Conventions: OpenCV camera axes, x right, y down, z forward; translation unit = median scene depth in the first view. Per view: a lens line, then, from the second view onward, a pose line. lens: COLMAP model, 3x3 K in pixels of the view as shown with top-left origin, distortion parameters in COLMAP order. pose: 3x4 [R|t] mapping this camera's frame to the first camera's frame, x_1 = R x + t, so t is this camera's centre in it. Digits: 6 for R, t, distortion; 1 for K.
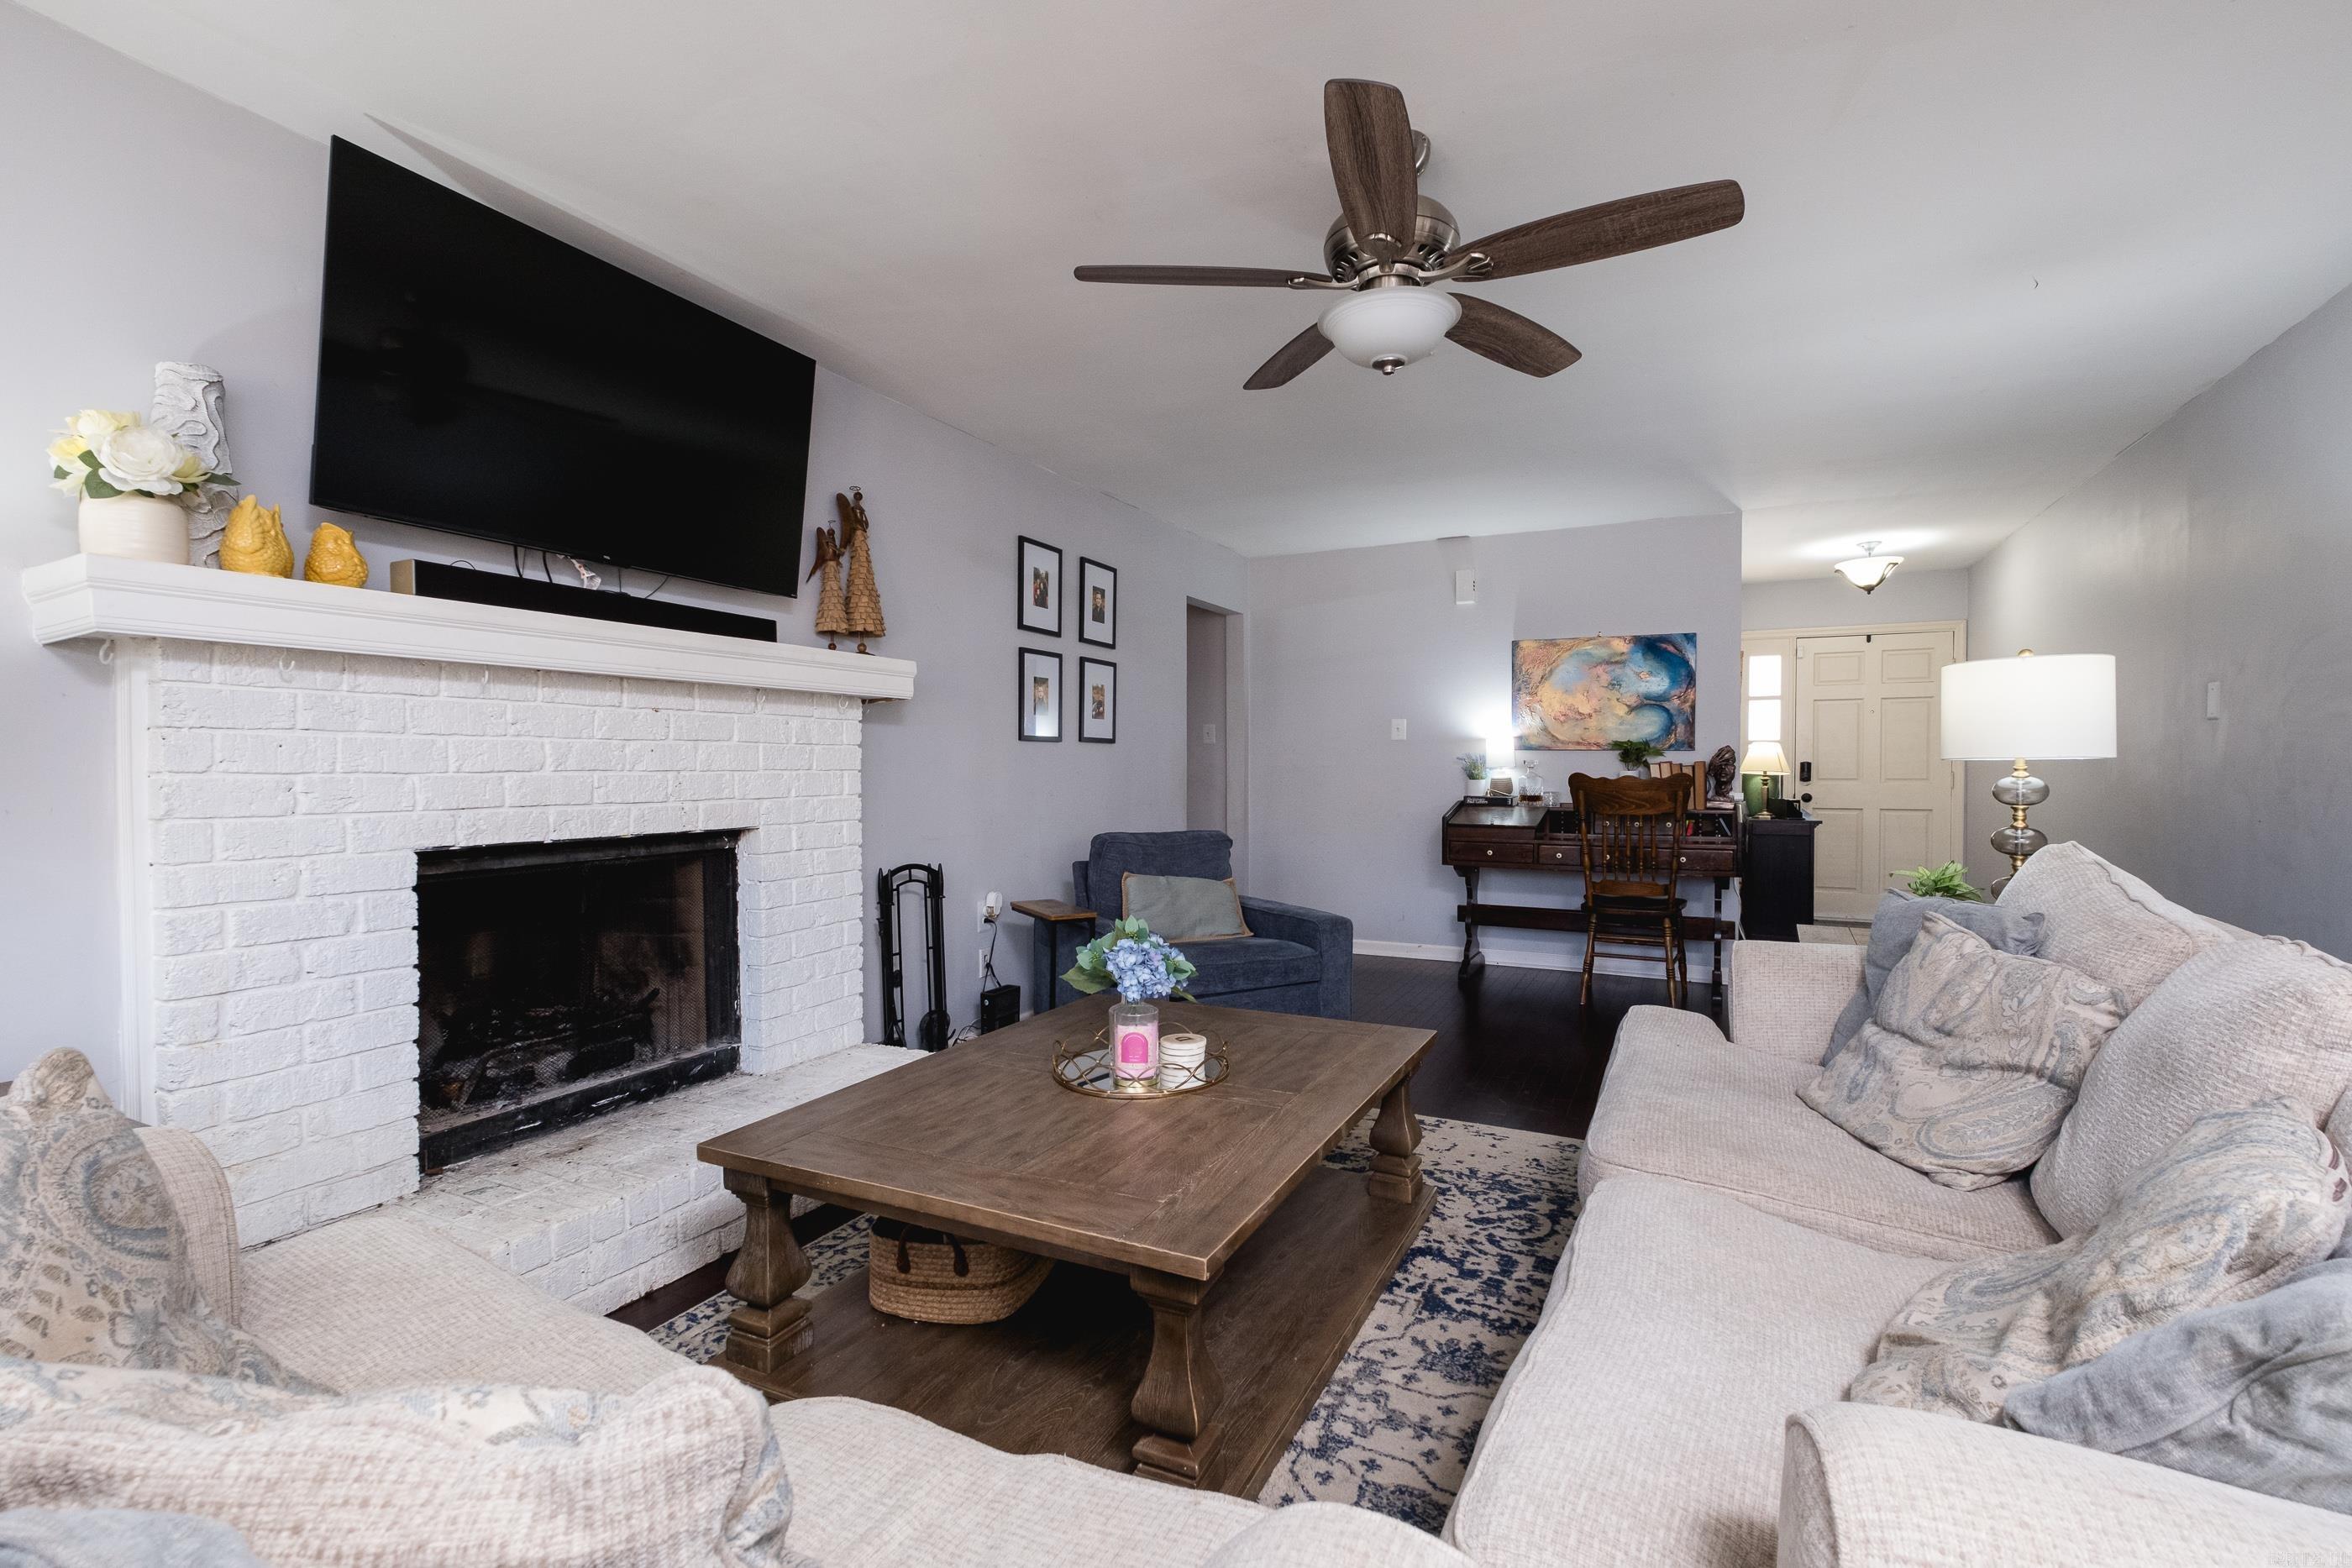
lens RADIAL K [[1049.7, 0, 1184.5], [0, 1049.7, 779.0], [0, 0, 1]] dist [0.001933, -0.005591]
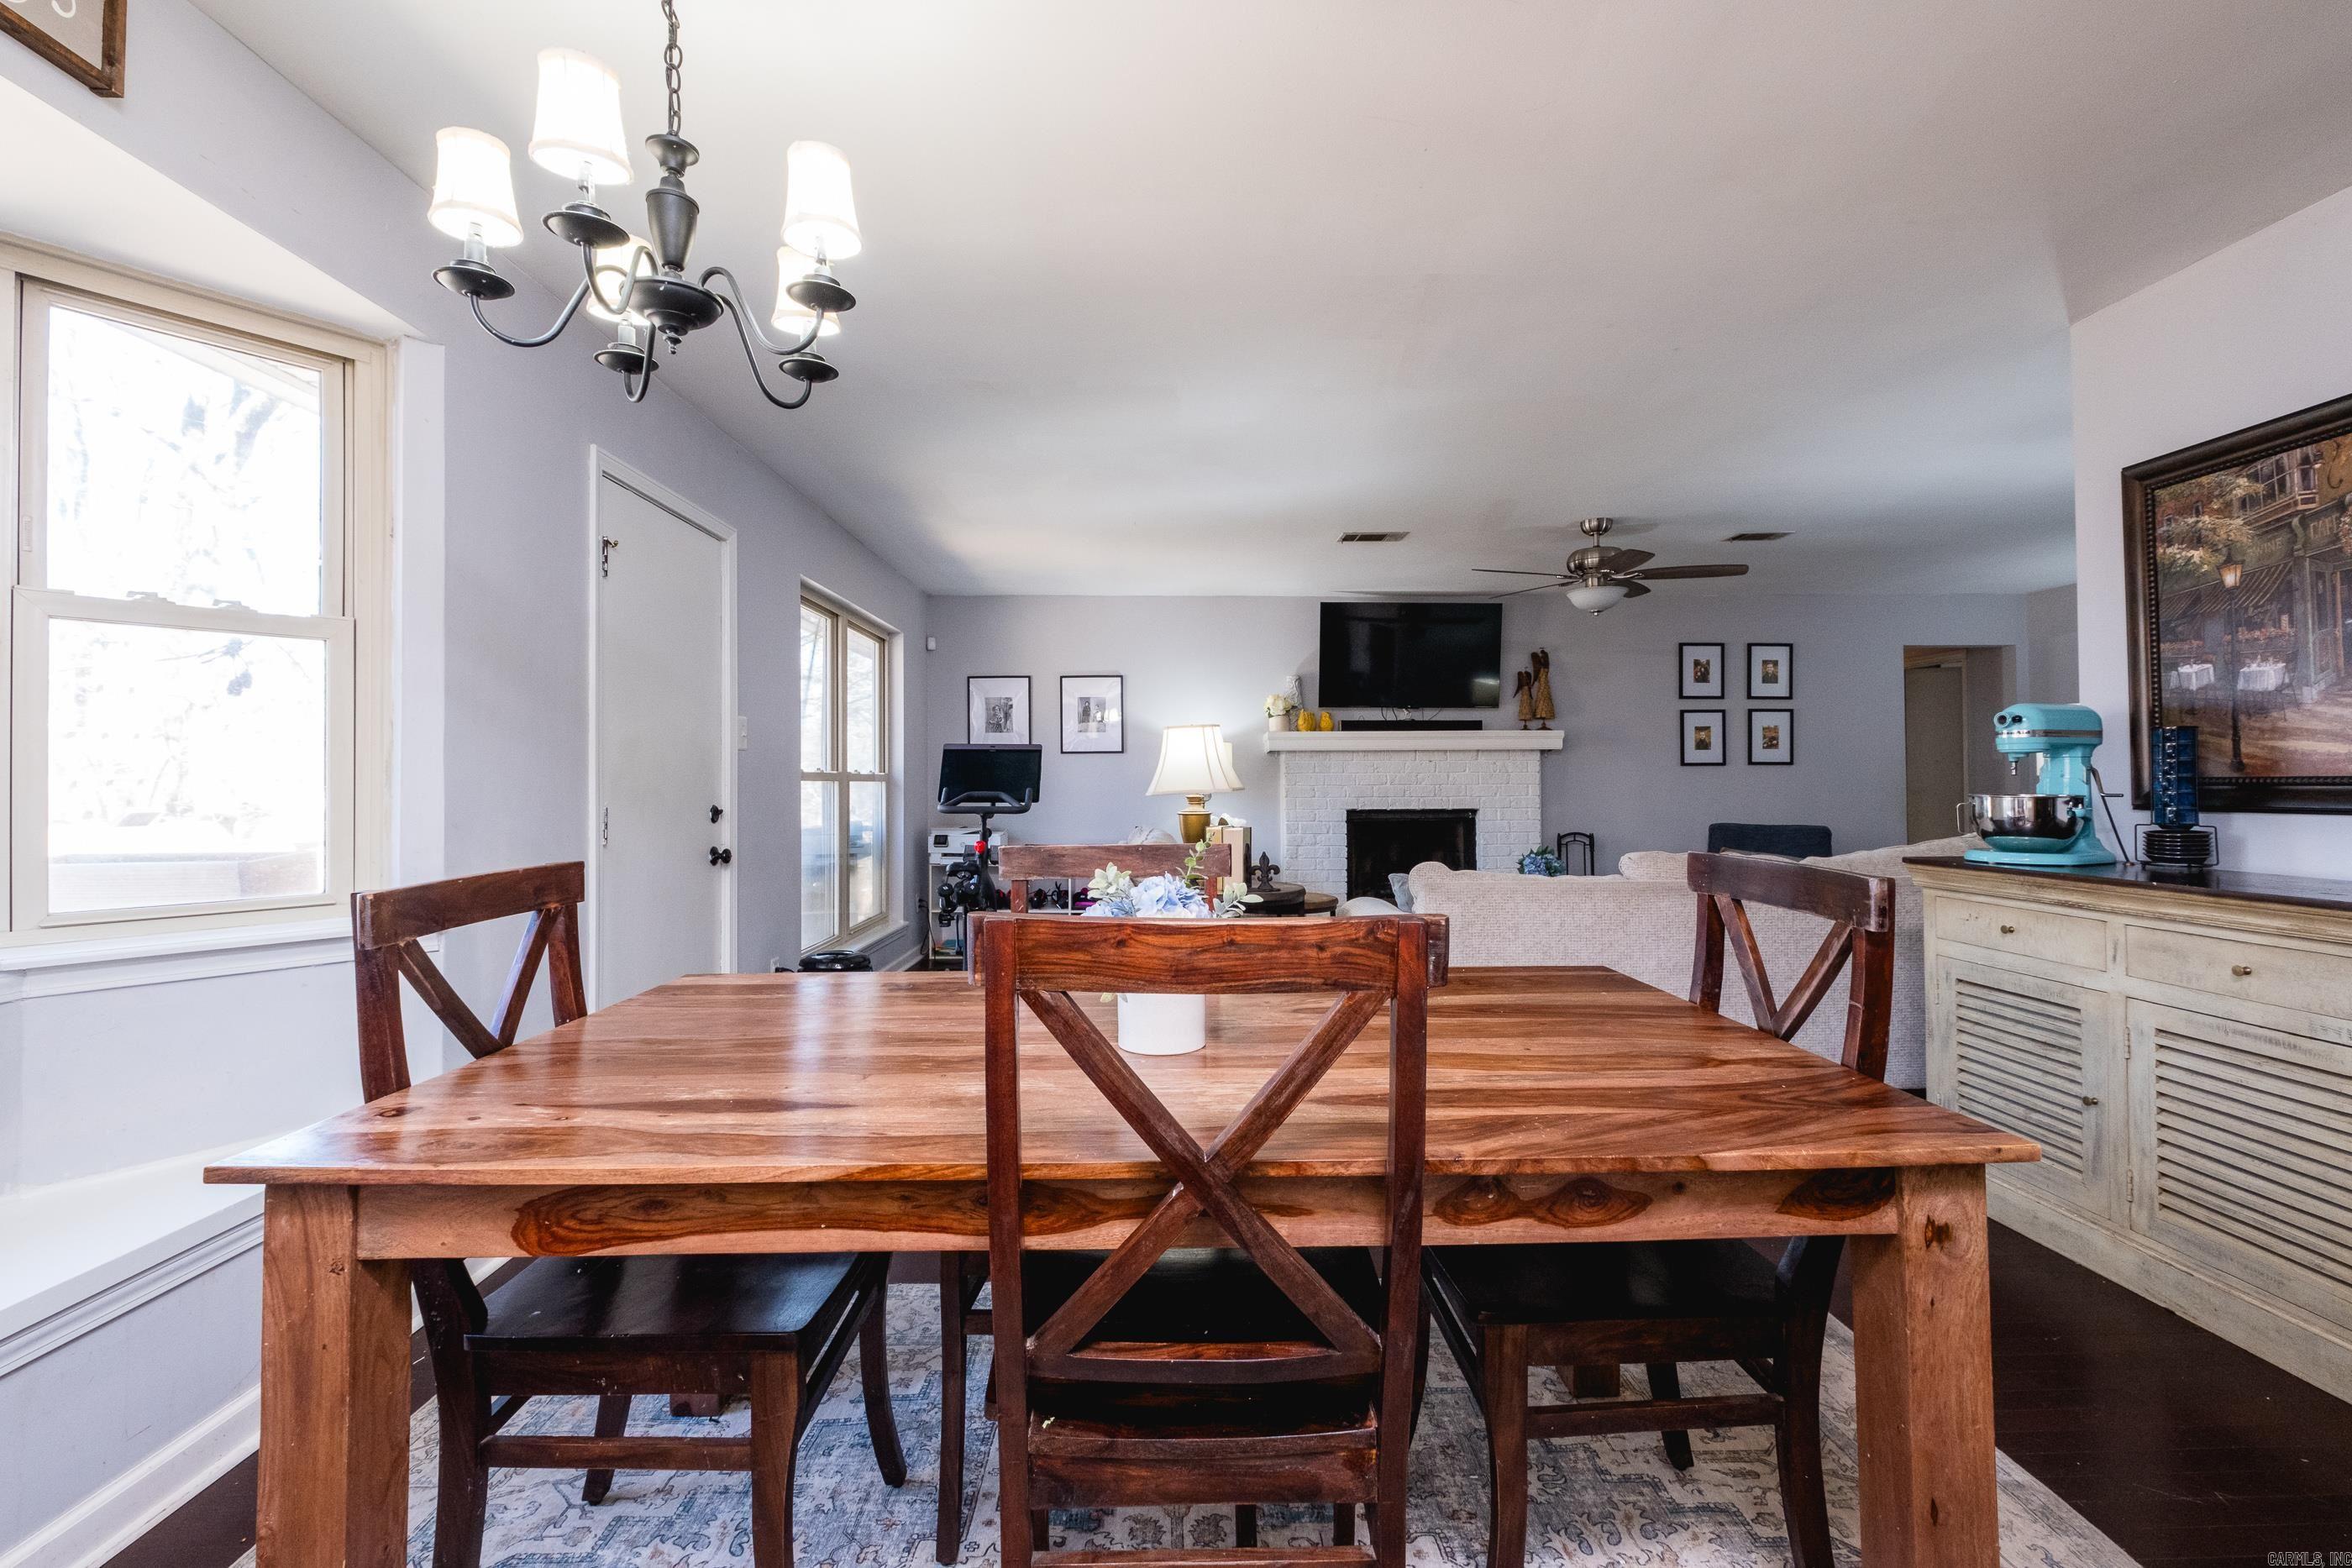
lens RADIAL K [[1019.7, 0, 1171.3], [0, 1019.7, 765.2], [0, 0, 1]] dist [0.001573, -0.001221]
pose [[0.458500, -0.017954, -0.888513, 1.118073], [-0.005969, 0.999711, -0.023281, 0.005701], [0.888674, 0.015977, 0.458260, -0.562245]]
